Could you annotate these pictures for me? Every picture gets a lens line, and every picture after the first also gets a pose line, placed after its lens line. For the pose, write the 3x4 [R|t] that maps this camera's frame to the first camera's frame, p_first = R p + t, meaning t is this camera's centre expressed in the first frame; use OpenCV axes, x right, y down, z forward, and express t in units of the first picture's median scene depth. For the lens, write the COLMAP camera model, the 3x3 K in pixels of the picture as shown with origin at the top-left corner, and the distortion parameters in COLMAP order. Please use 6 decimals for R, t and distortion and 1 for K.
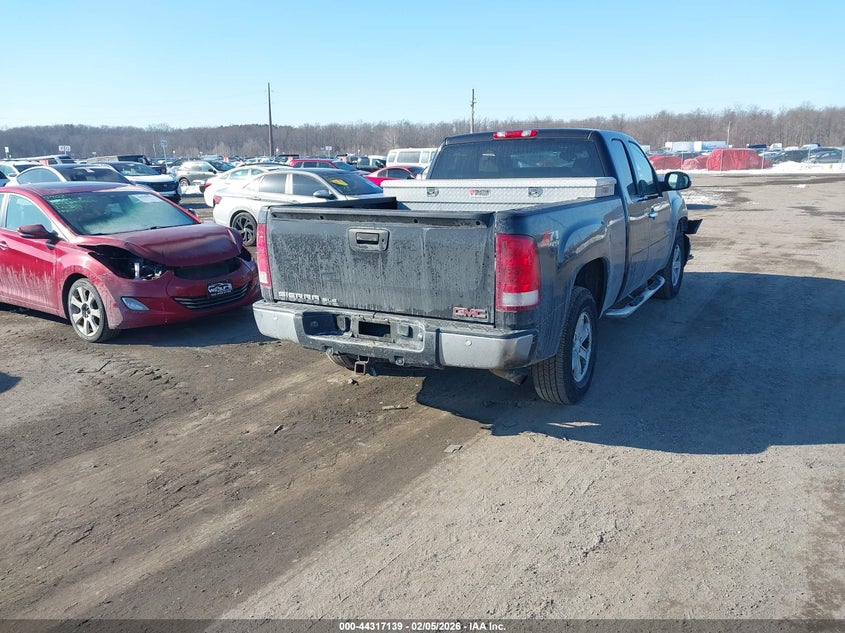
lens RADIAL K [[671.8, 0, 421.7], [0, 671.8, 316.4], [0, 0, 1]] dist [-0.011600, -0.009673]
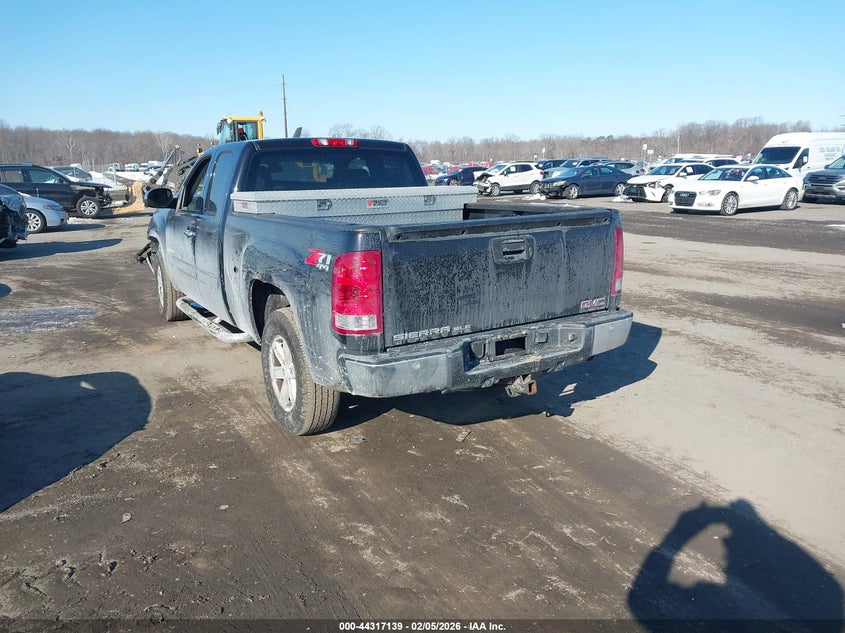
lens RADIAL K [[671.8, 0, 421.9], [0, 671.8, 316.5], [0, 0, 1]] dist [-0.011600, -0.009673]
pose [[0.481356, -0.185179, 0.856741, -0.905869], [0.210999, 0.973166, 0.091795, -0.129491], [-0.850750, 0.136585, 0.507512, 0.616916]]
